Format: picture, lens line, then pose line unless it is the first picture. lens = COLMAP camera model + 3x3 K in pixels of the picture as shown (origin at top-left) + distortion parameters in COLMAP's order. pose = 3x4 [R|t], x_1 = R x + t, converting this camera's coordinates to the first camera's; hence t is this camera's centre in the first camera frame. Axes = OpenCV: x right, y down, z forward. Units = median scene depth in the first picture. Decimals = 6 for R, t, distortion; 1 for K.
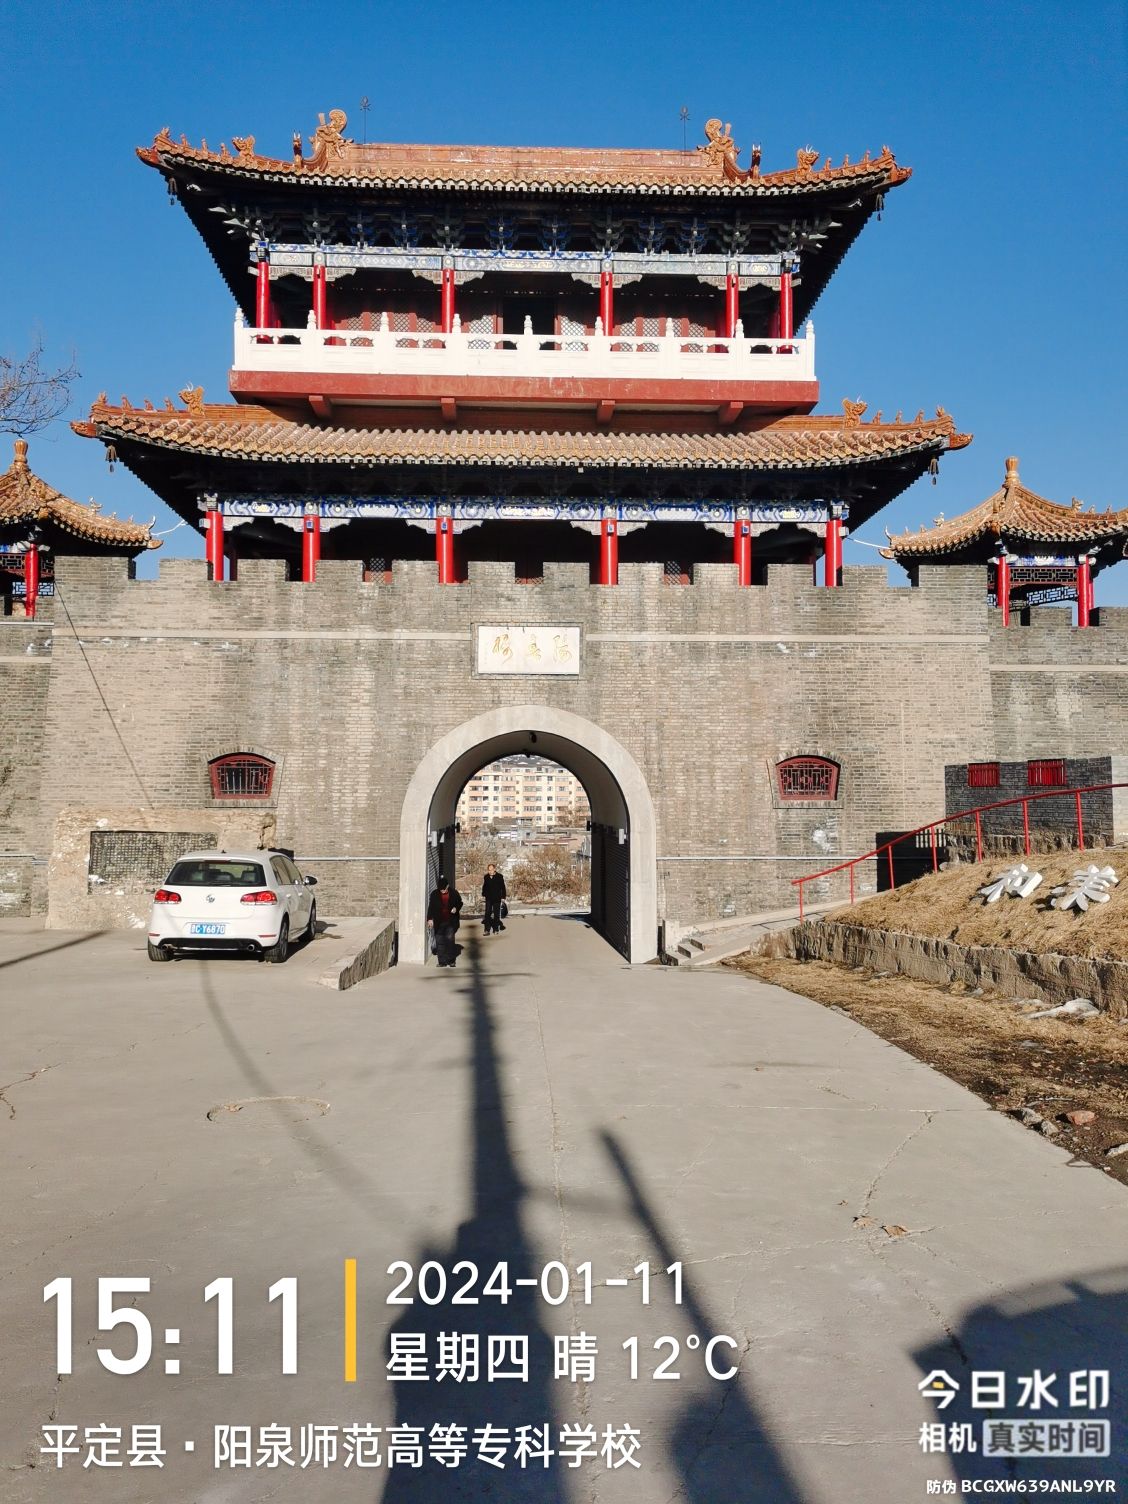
lens RADIAL K [[1157.4, 0, 564.0], [0, 1157.4, 752.0], [0, 0, 1]] dist [0.049803, 0.001941]
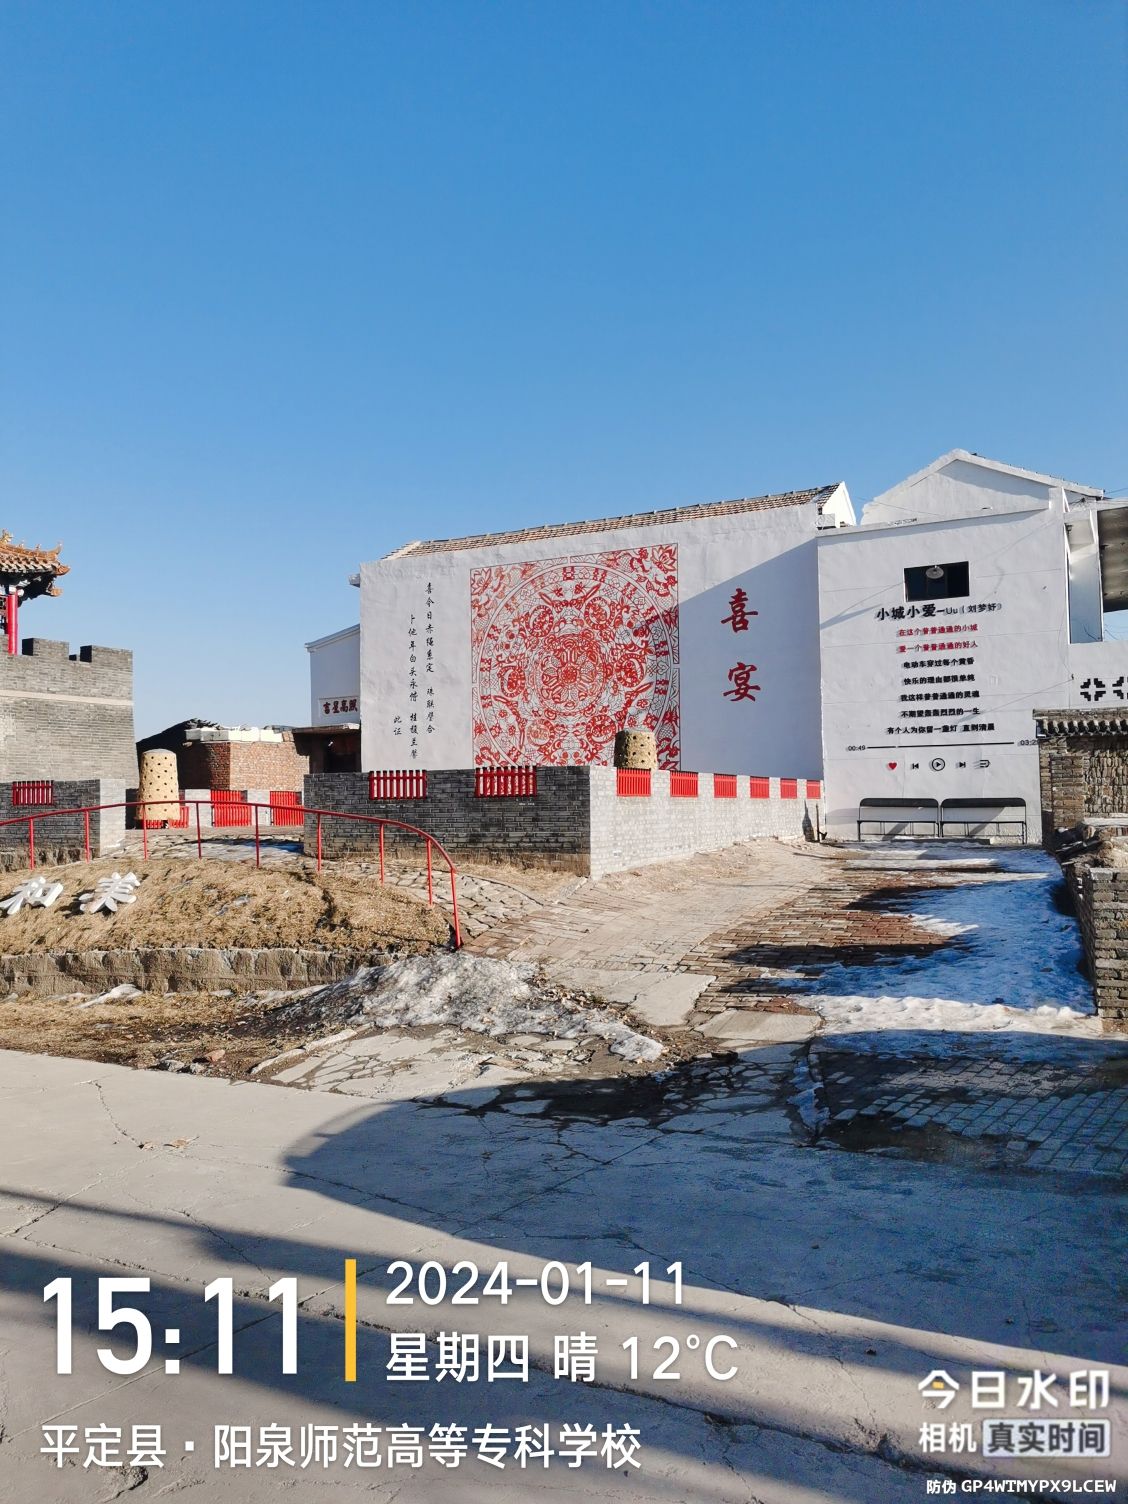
lens RADIAL K [[1157.4, 0, 564.0], [0, 1157.4, 752.0], [0, 0, 1]] dist [0.049803, 0.001941]
pose [[0.595158, 0.031950, 0.802973, -0.222611], [-0.019558, 0.999489, -0.025273, -0.003550], [-0.803371, -0.000663, 0.595479, -0.056946]]
